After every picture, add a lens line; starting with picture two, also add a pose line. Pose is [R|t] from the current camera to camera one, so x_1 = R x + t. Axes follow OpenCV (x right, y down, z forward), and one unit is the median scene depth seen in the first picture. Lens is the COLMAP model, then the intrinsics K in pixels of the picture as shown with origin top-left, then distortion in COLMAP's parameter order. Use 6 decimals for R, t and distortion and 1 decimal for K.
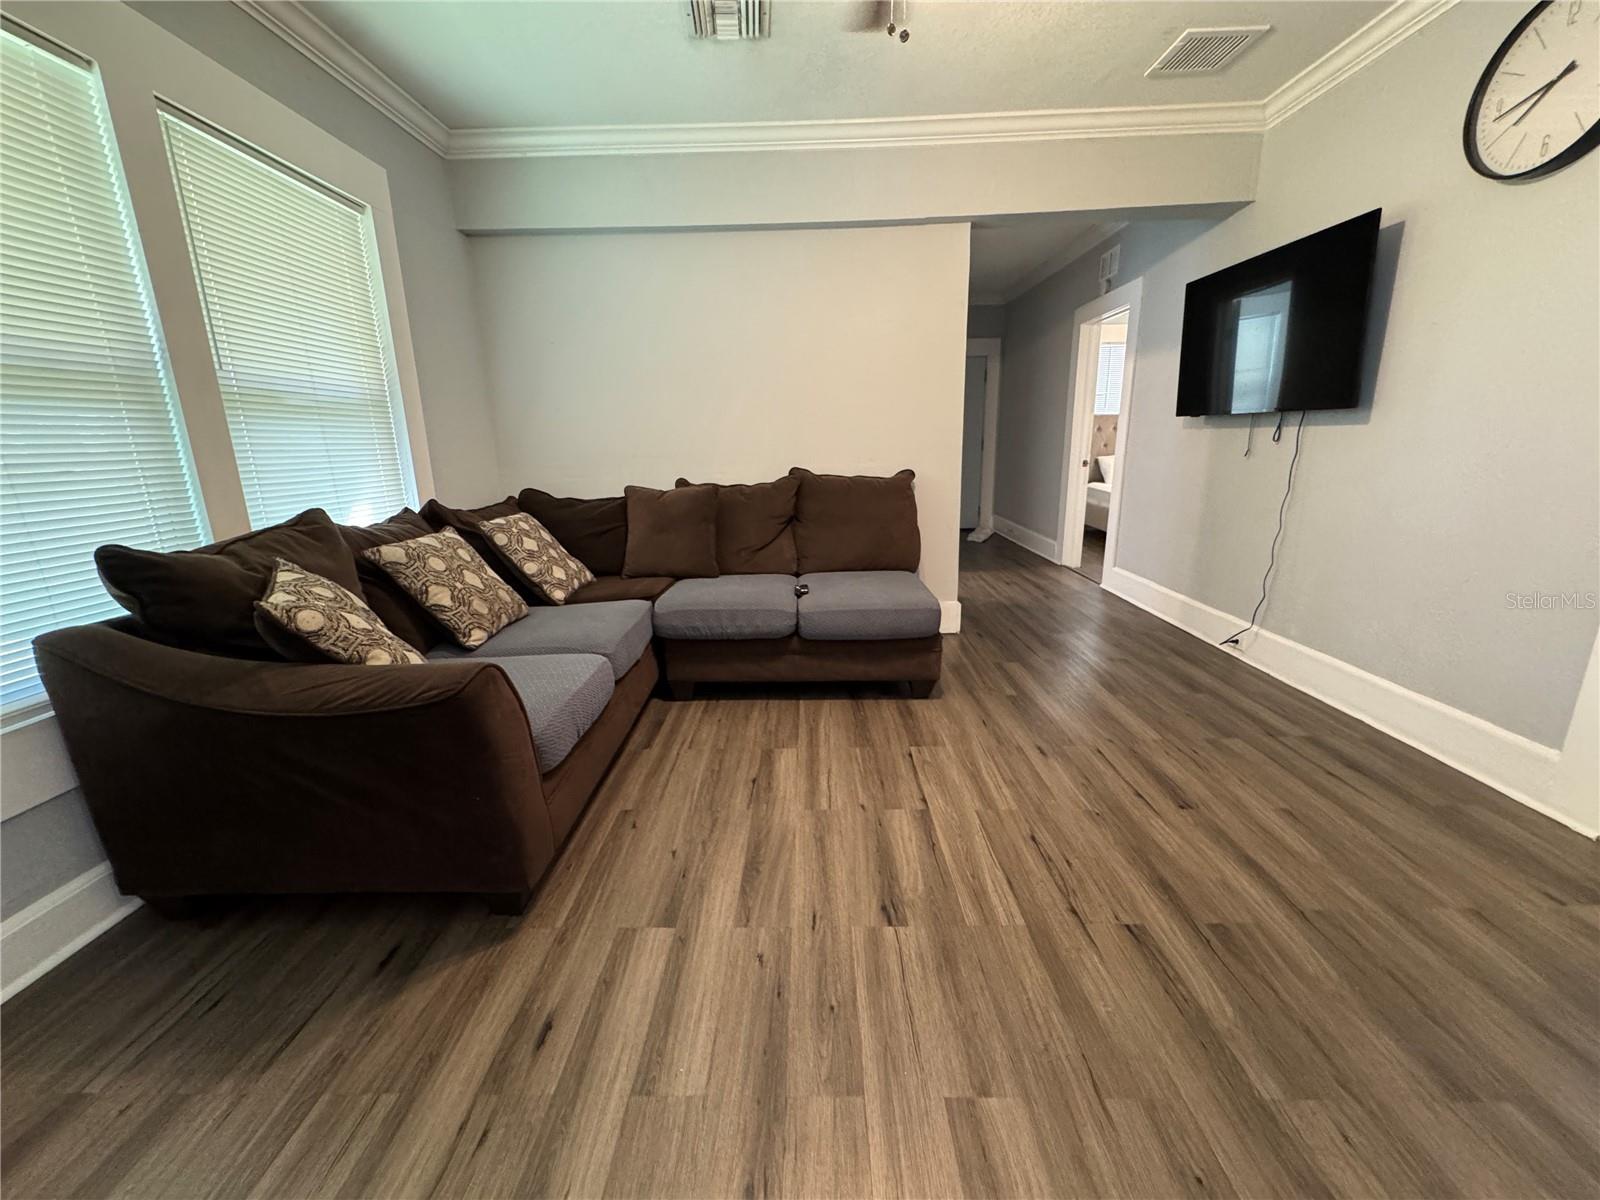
lens RADIAL K [[640.9, 0, 798.3], [0, 640.9, 600.1], [0, 0, 1]] dist [-0.003327, 0.000658]
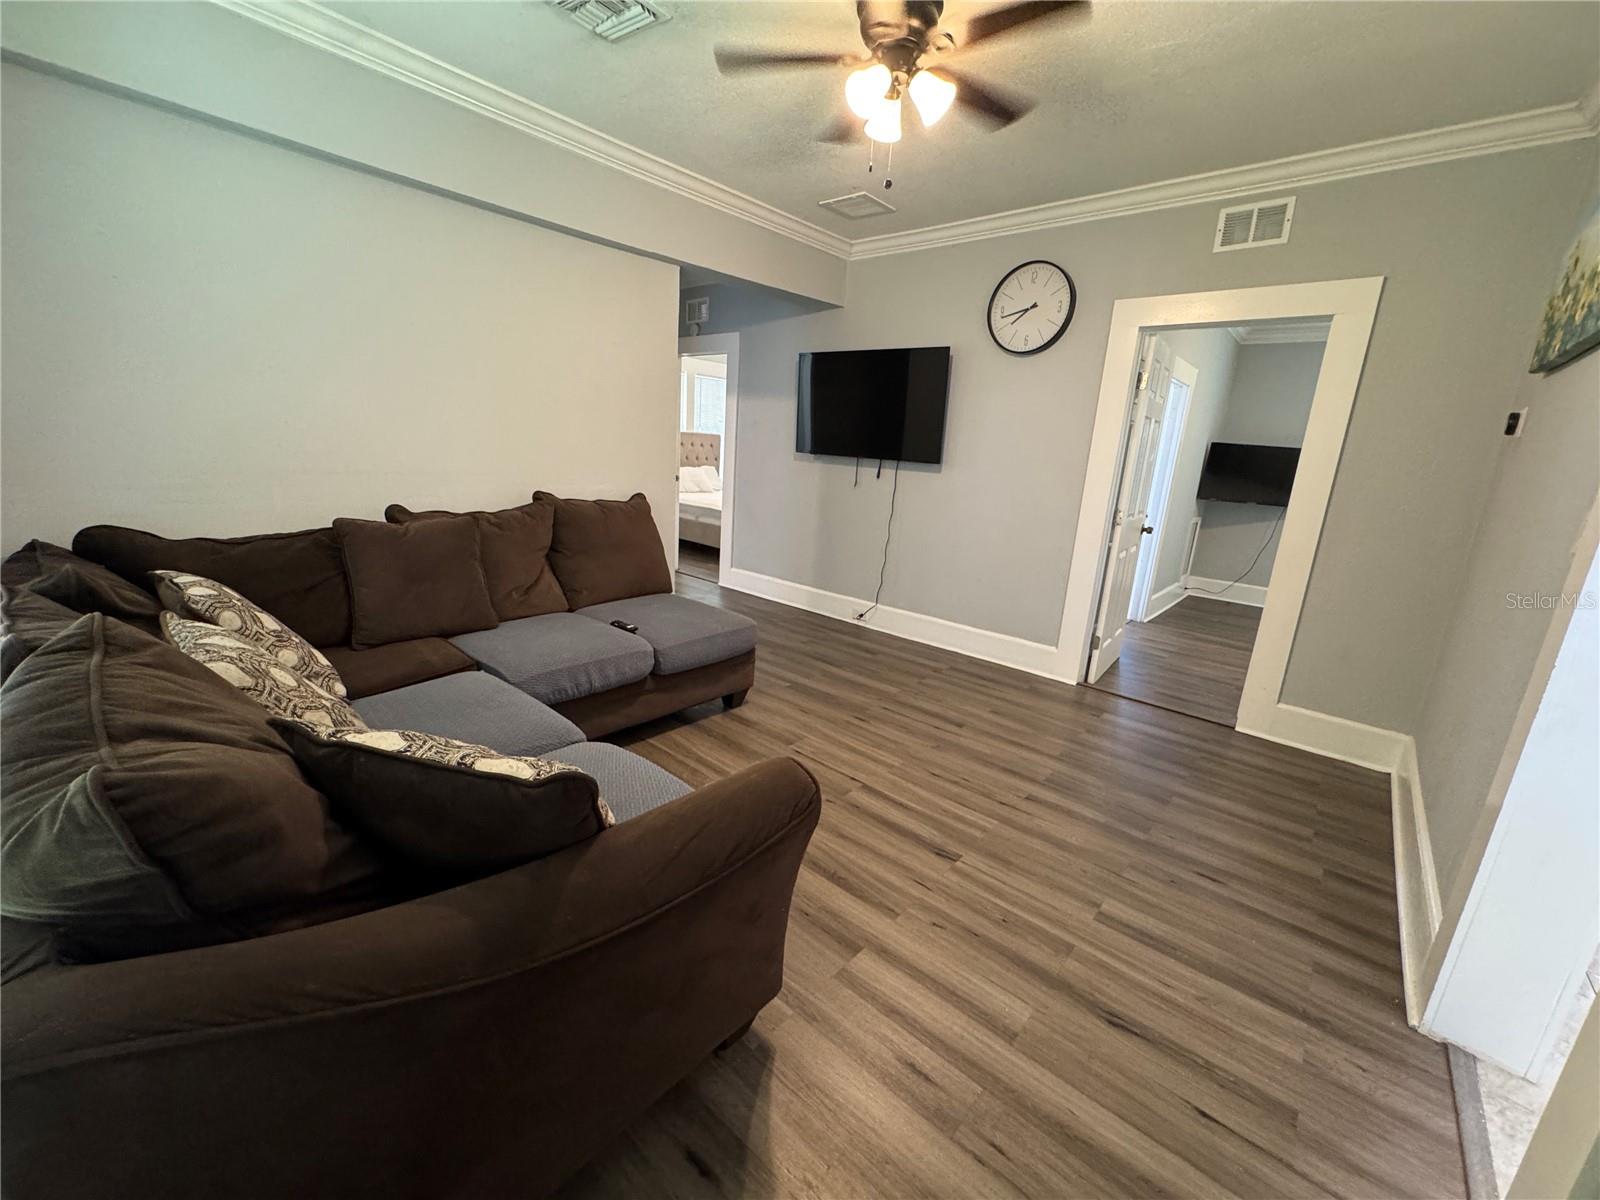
lens RADIAL K [[640.9, 0, 801.3], [0, 640.9, 602.6], [0, 0, 1]] dist [-0.003327, 0.000658]
pose [[0.643986, -0.126991, 0.754424, -0.757892], [0.114113, 0.991040, 0.069412, -0.122758], [-0.756479, 0.041389, 0.652707, 0.252865]]
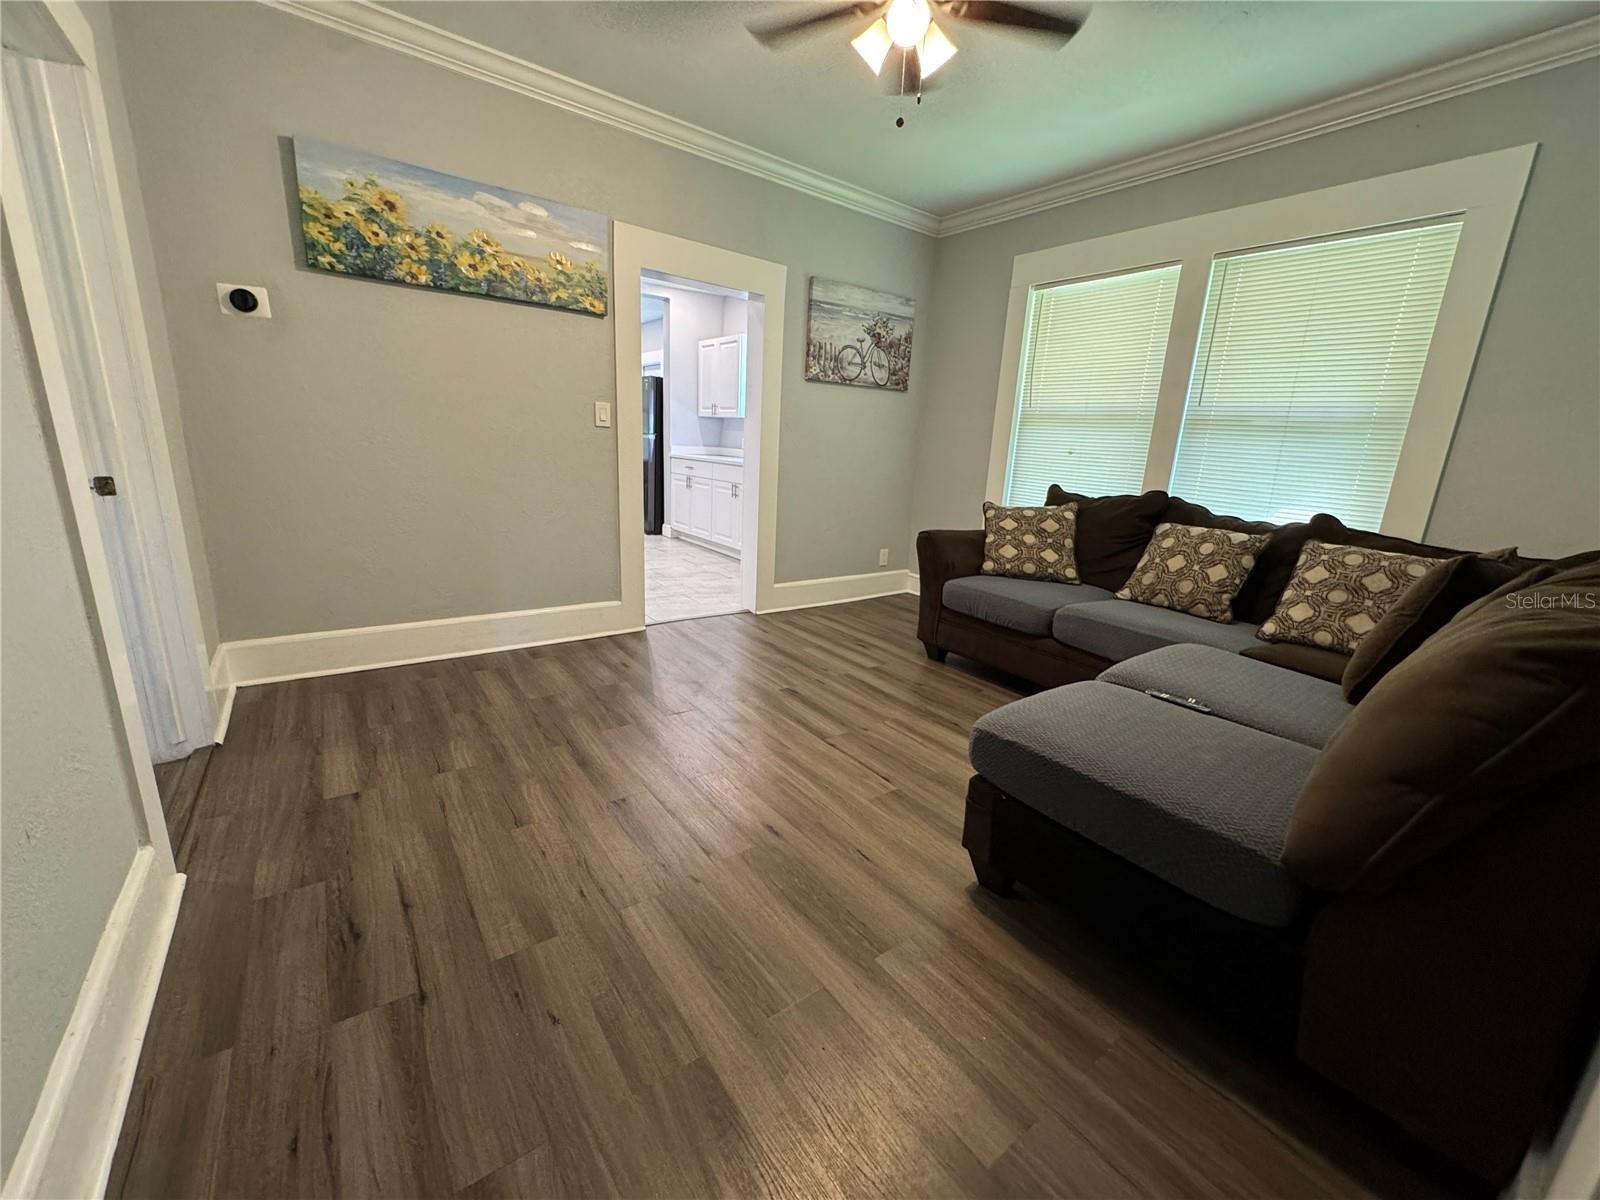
lens RADIAL K [[640.9, 0, 806.8], [0, 640.9, 596.0], [0, 0, 1]] dist [-0.003327, 0.000658]
pose [[-0.791952, 0.128169, -0.596979, 0.896291], [-0.182020, 0.883708, 0.431196, -0.425642], [0.582821, 0.450149, -0.676525, 1.639006]]
